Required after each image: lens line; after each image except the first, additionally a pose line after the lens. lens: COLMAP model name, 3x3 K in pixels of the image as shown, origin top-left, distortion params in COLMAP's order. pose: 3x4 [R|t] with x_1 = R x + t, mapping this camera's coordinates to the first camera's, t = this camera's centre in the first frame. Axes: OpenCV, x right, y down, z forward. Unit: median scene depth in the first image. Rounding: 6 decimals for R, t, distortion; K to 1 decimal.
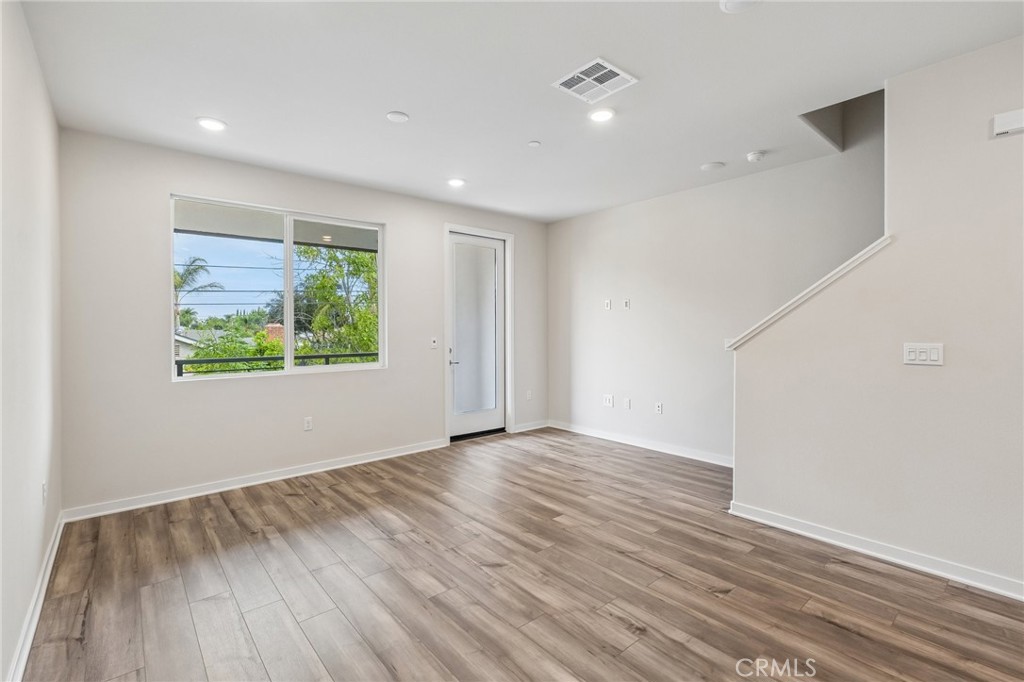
lens RADIAL K [[458.7, 0, 513.7], [0, 458.7, 333.3], [0, 0, 1]] dist [-0.002868, -0.000347]
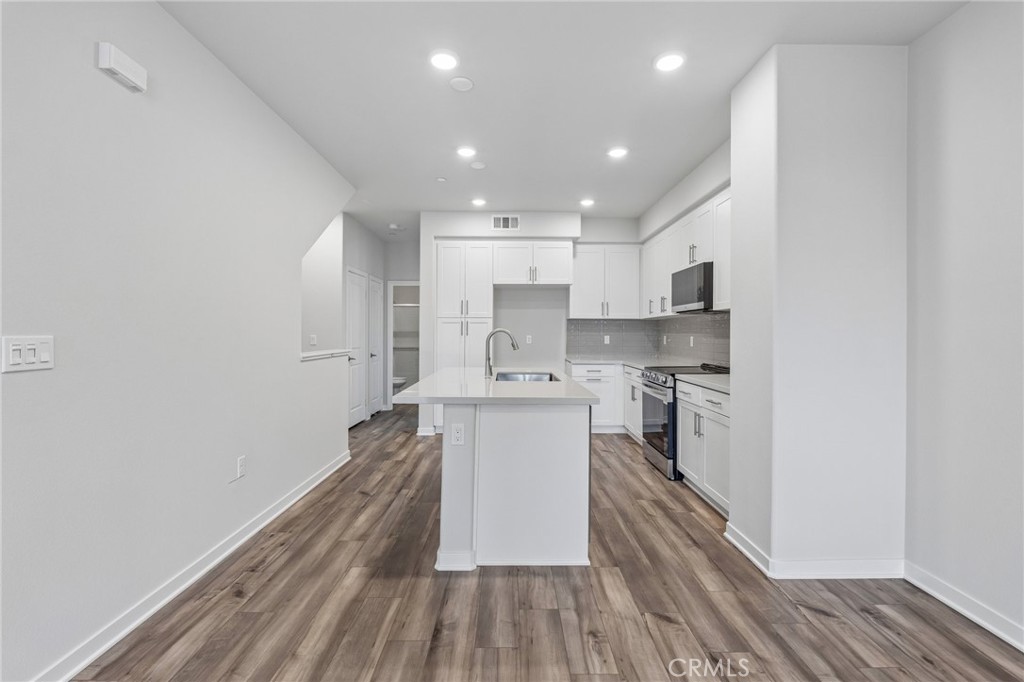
lens RADIAL K [[458.7, 0, 513.7], [0, 458.7, 333.3], [0, 0, 1]] dist [-0.002868, -0.000347]
pose [[-0.764927, 0.000539, 0.644117, 0.006074], [0.007583, 0.999938, 0.008168, 0.015081], [-0.644073, 0.011132, -0.764883, 0.856821]]
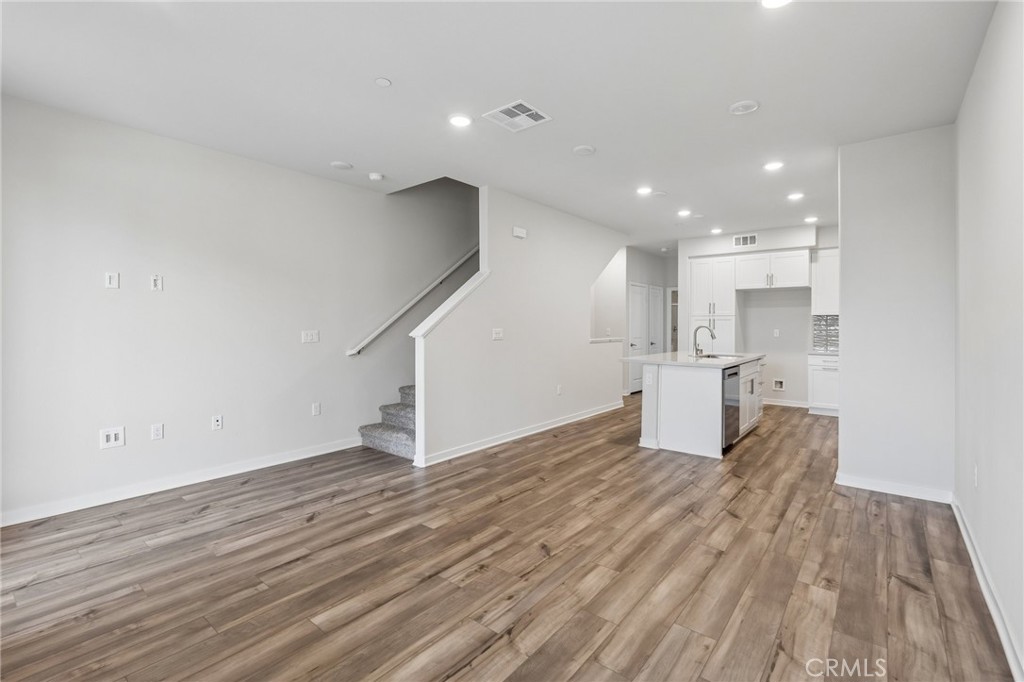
lens RADIAL K [[462.5, 0, 509.4], [0, 462.5, 321.9], [0, 0, 1]] dist [-0.001180, -0.000107]
pose [[-0.174926, 0.009004, 0.984540, -0.886233], [0.009396, 0.999928, -0.007475, 0.005858], [-0.984537, 0.007943, -0.174998, 1.062489]]
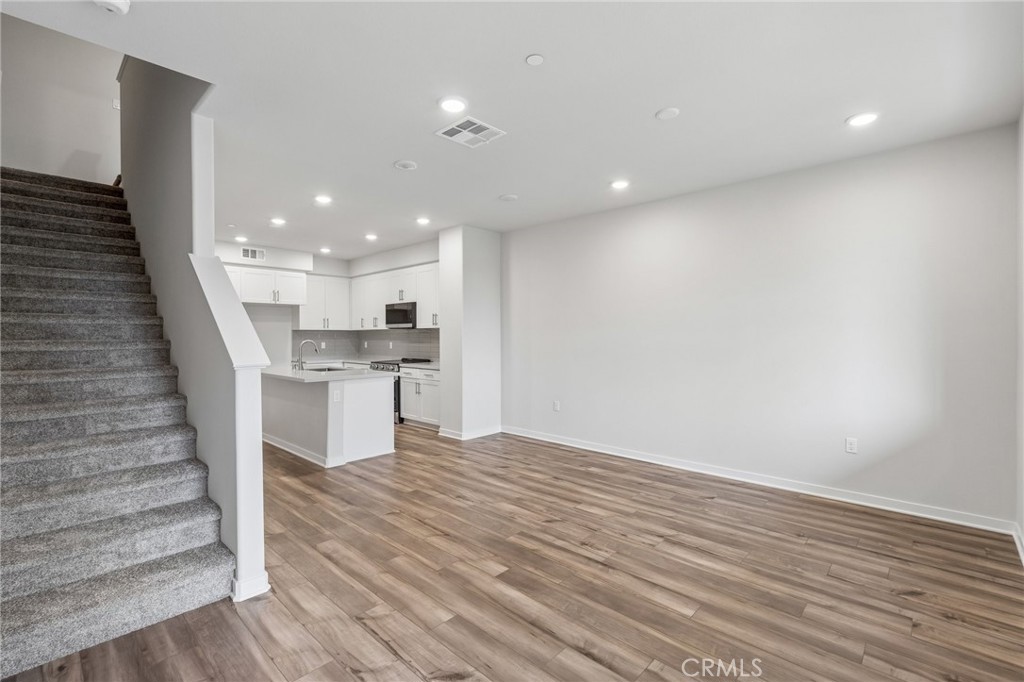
lens RADIAL K [[458.7, 0, 513.7], [0, 458.7, 333.3], [0, 0, 1]] dist [-0.002868, -0.000347]
pose [[-0.993442, 0.005208, -0.114215, 0.176511], [0.004465, 0.999967, 0.006757, -0.022847], [0.114246, 0.006203, -0.993433, 1.908640]]
